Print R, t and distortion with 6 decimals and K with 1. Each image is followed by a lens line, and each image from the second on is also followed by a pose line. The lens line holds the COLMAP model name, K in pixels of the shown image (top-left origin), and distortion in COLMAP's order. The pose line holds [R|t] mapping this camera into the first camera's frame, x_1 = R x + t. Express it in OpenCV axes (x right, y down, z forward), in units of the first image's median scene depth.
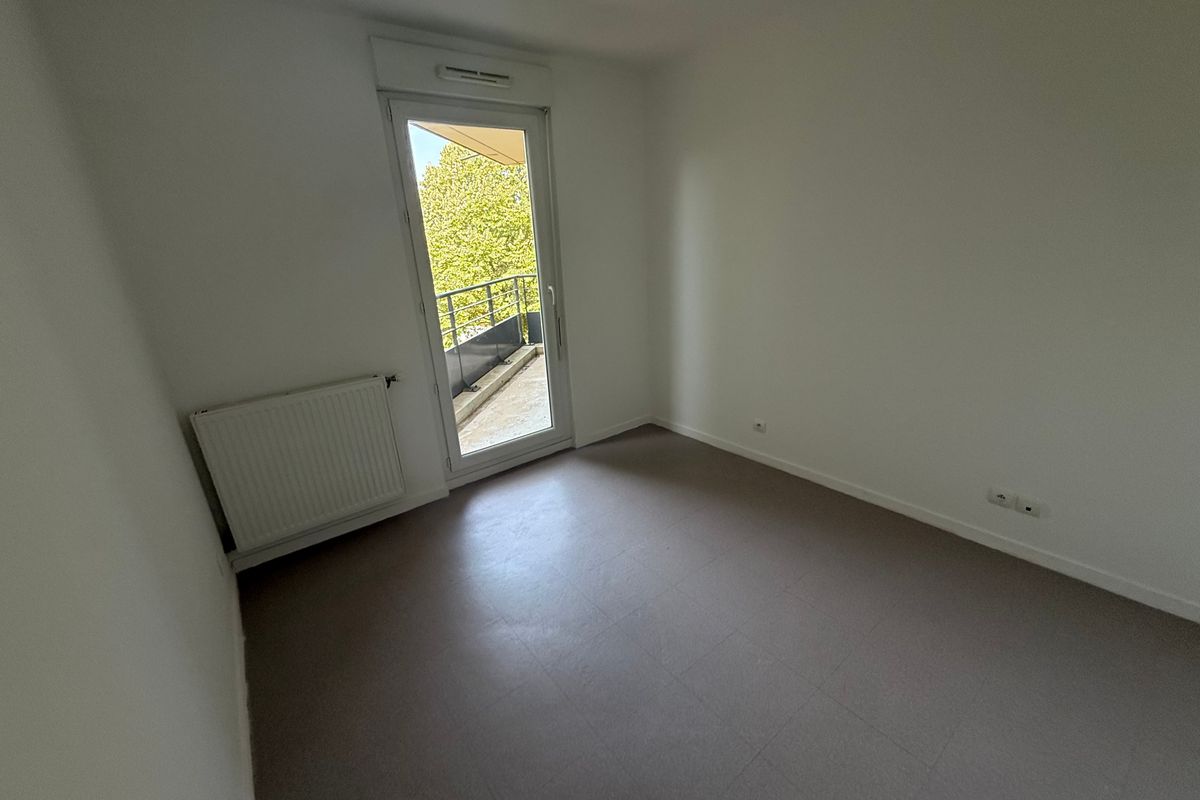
lens RADIAL K [[476.6, 0, 600.0], [0, 476.6, 400.0], [0, 0, 1]] dist [-0.000026, 0.000020]
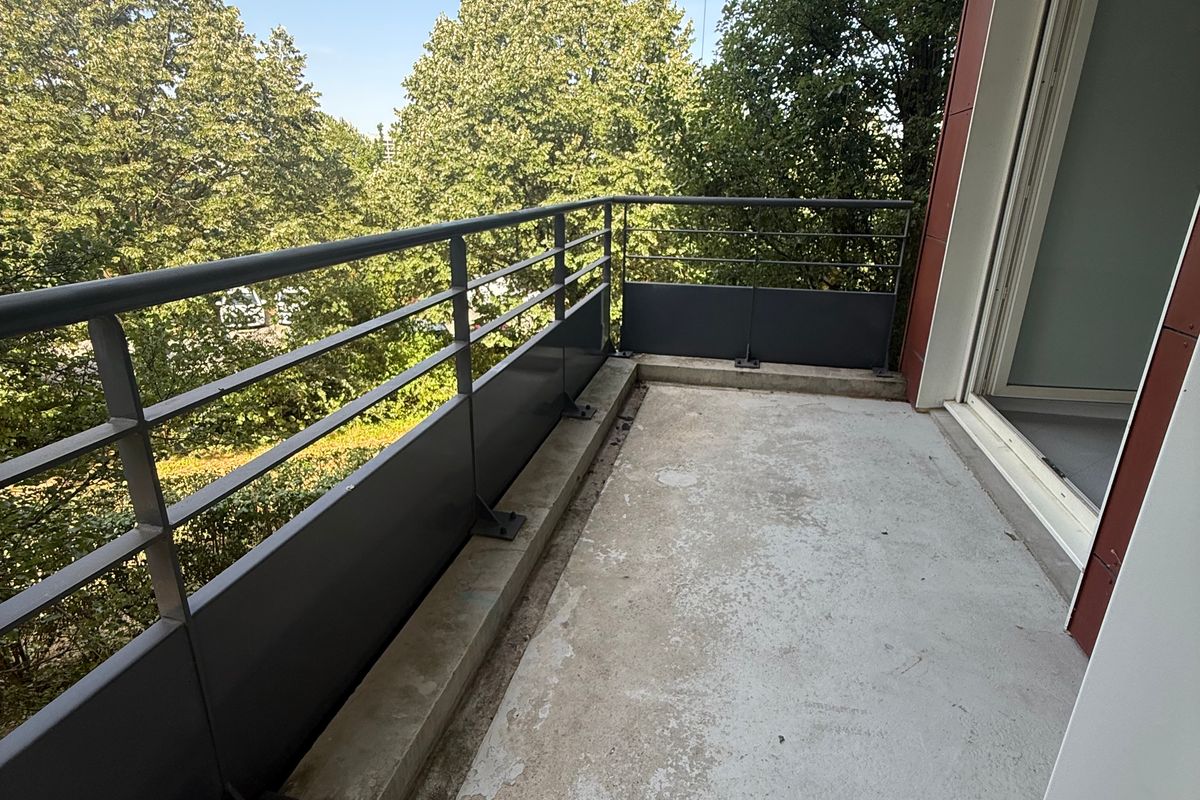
lens RADIAL K [[648.1, 0, 600.0], [0, 648.1, 400.0], [0, 0, 1]] dist [-0.000021, 0.000022]
pose [[0.993699, 0.093157, -0.062325, -0.054750], [-0.091727, 0.995460, 0.025424, -0.038134], [0.064410, -0.019546, 0.997732, 0.171236]]
